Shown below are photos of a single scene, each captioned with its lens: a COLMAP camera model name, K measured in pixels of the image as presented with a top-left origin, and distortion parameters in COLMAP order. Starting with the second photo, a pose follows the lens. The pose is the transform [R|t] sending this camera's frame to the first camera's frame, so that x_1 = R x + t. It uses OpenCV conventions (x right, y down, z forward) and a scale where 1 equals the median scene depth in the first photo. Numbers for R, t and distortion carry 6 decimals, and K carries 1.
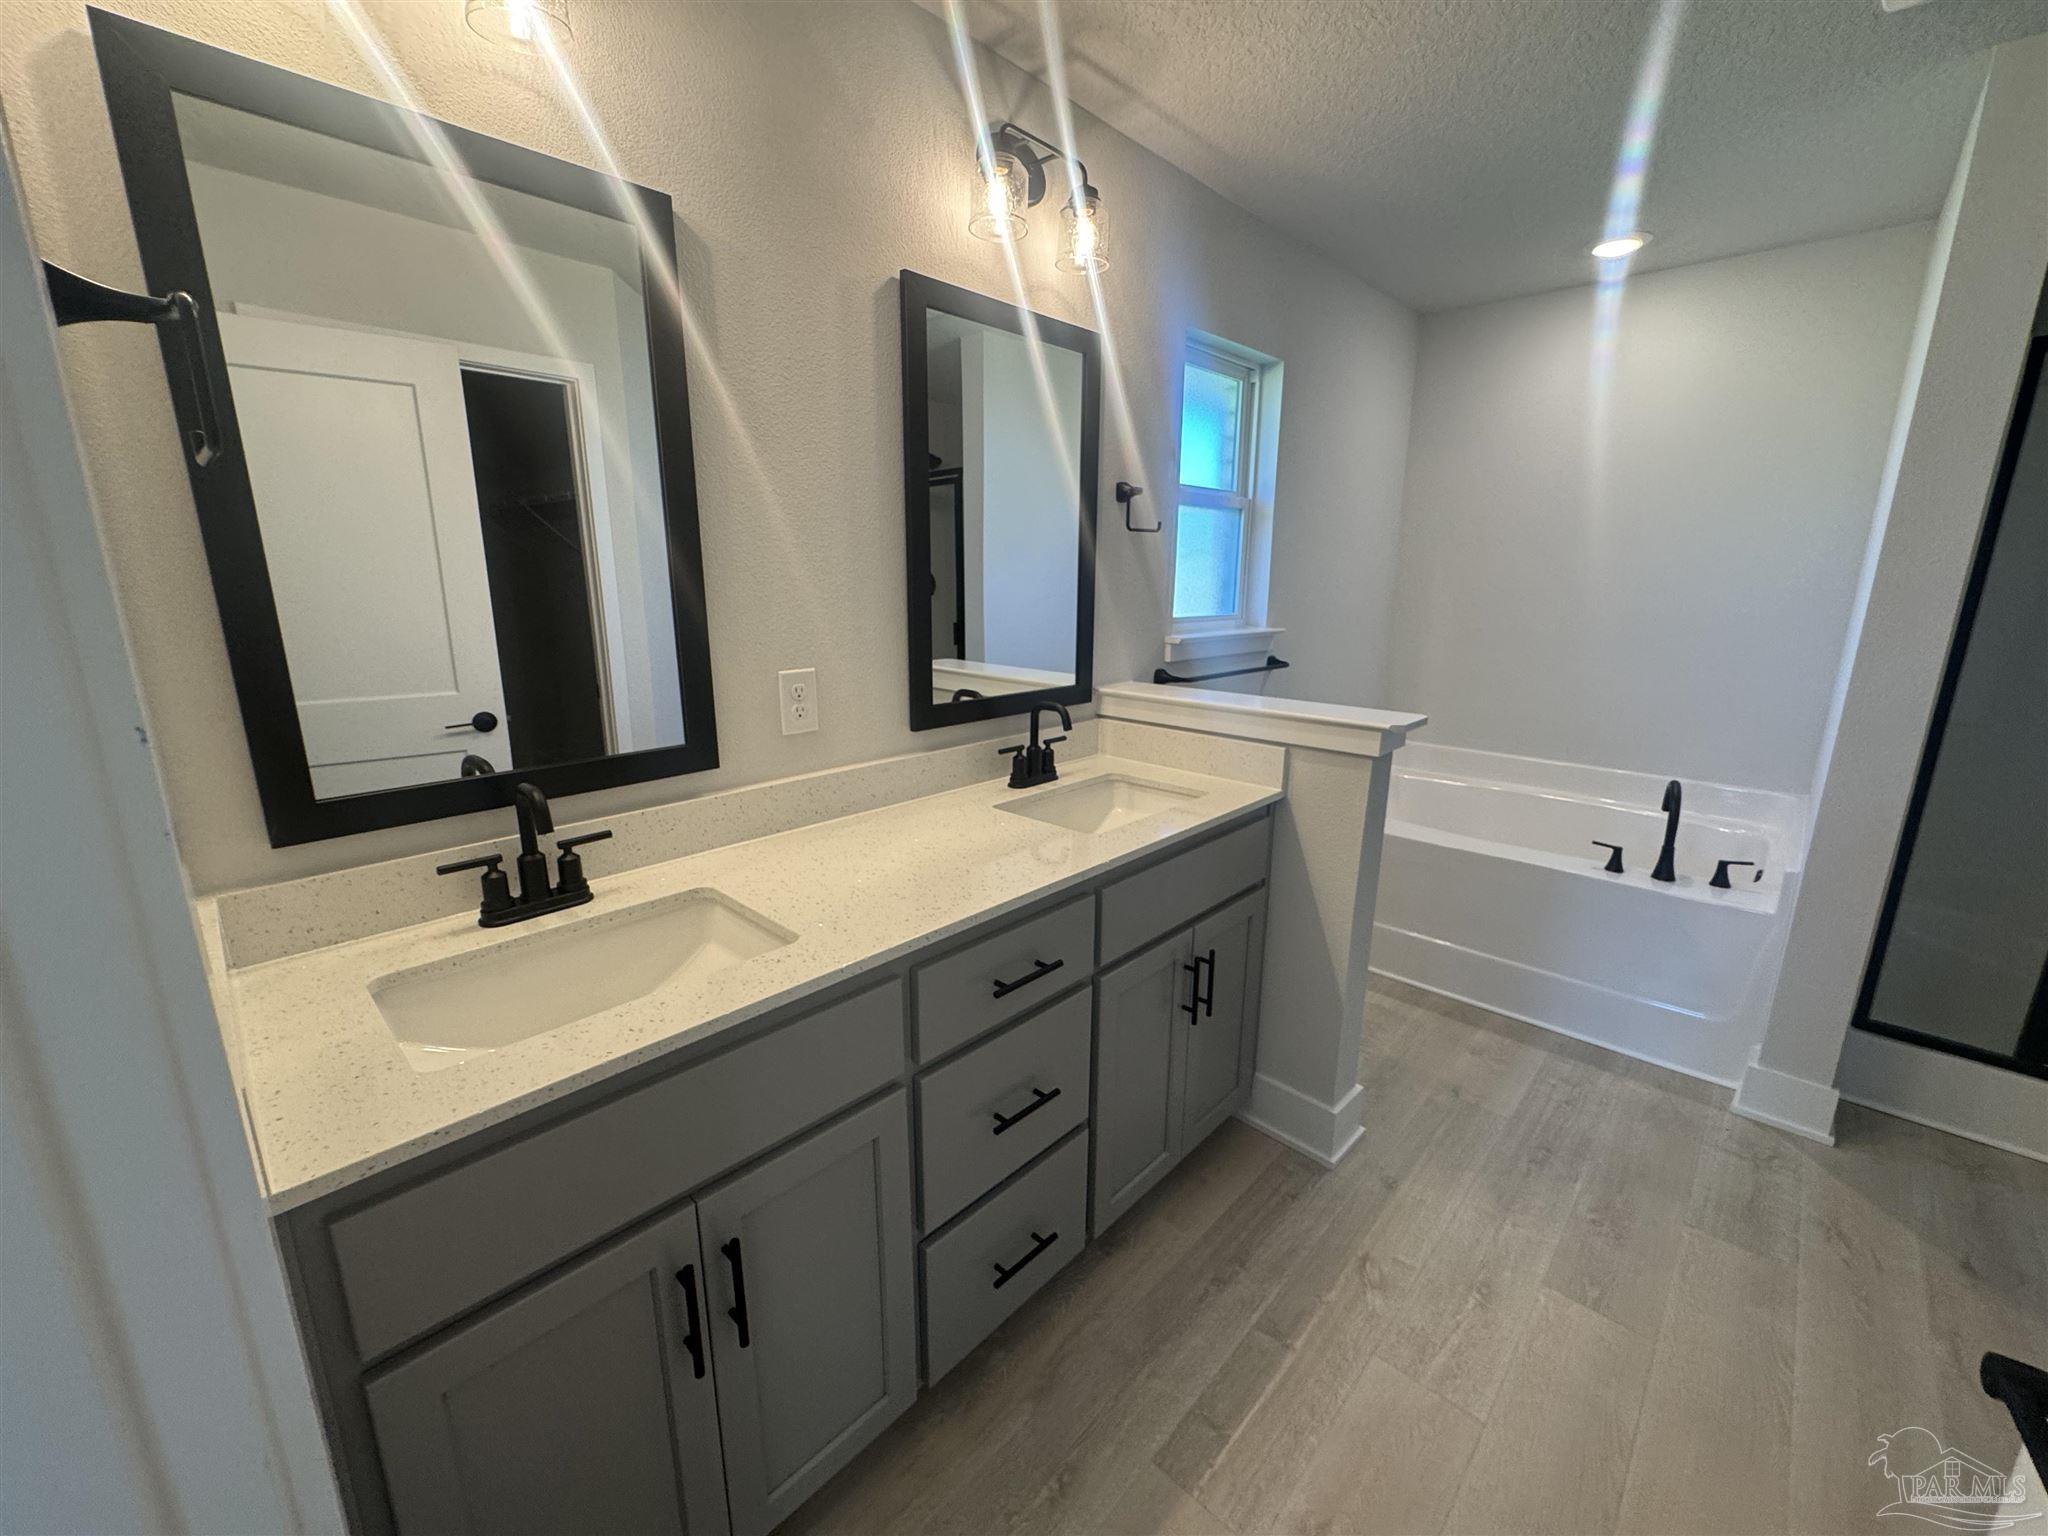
lens RADIAL K [[824.8, 0, 1024.0], [0, 824.8, 768.0], [0, 0, 1]] dist [-0.009879, 0.000065]
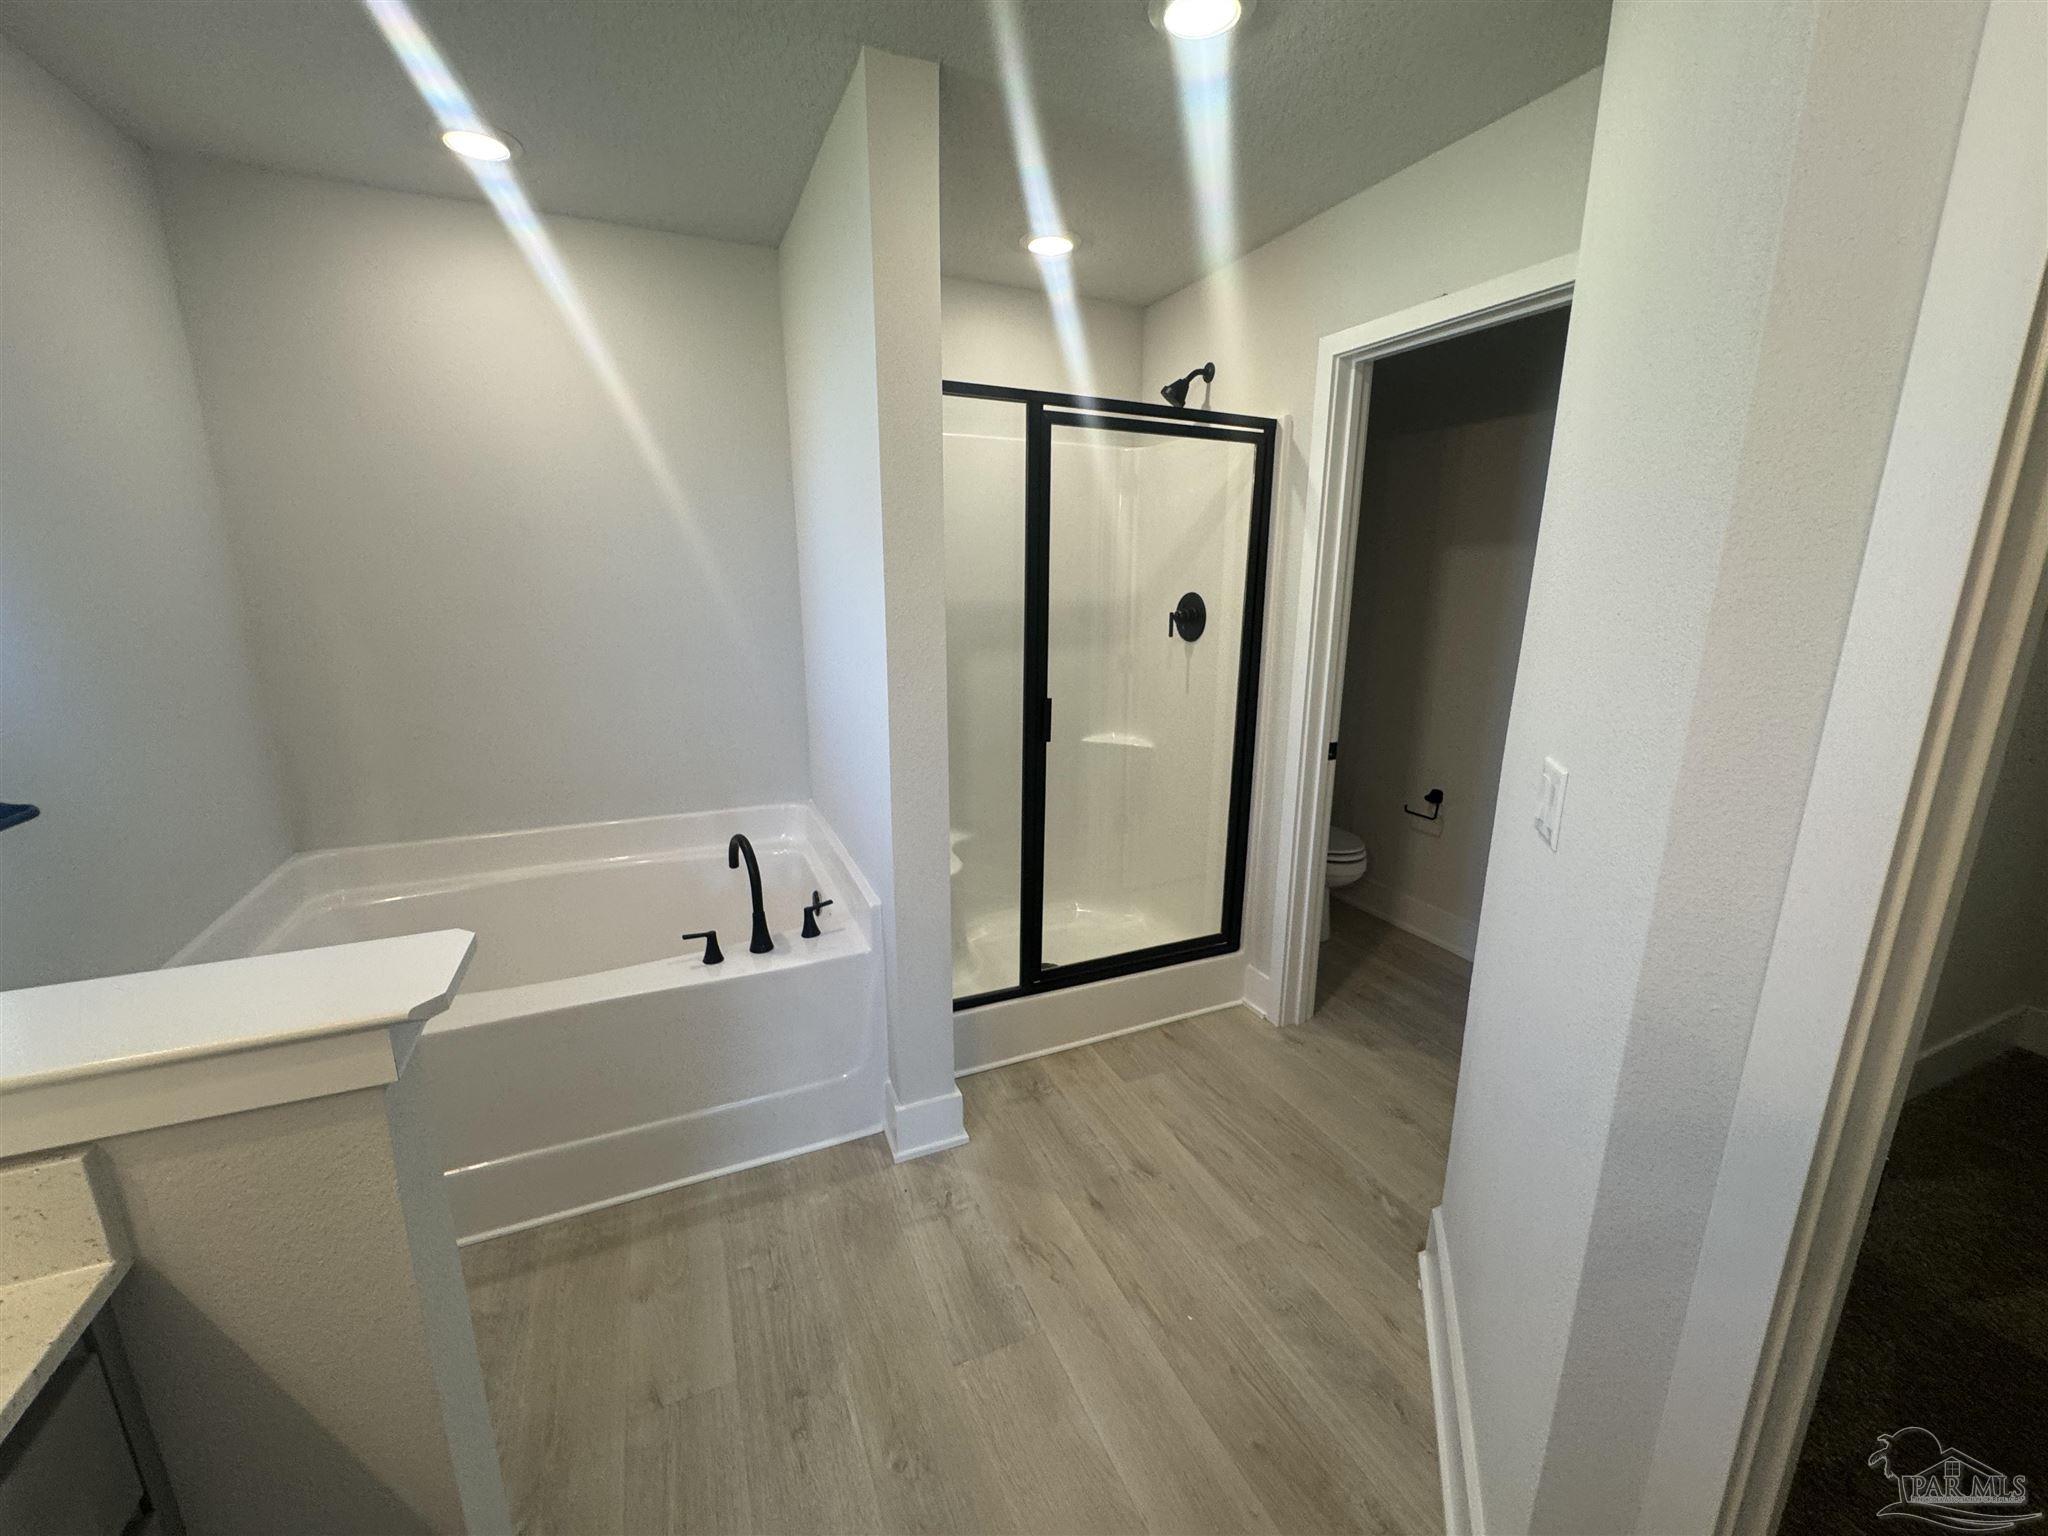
lens RADIAL K [[824.8, 0, 1024.0], [0, 824.8, 768.0], [0, 0, 1]] dist [-0.009879, 0.000065]
pose [[0.382526, -0.223169, 0.896588, 0.154632], [0.215173, 0.965227, 0.148451, -0.116493], [-0.898540, 0.136135, 0.417244, 0.370051]]
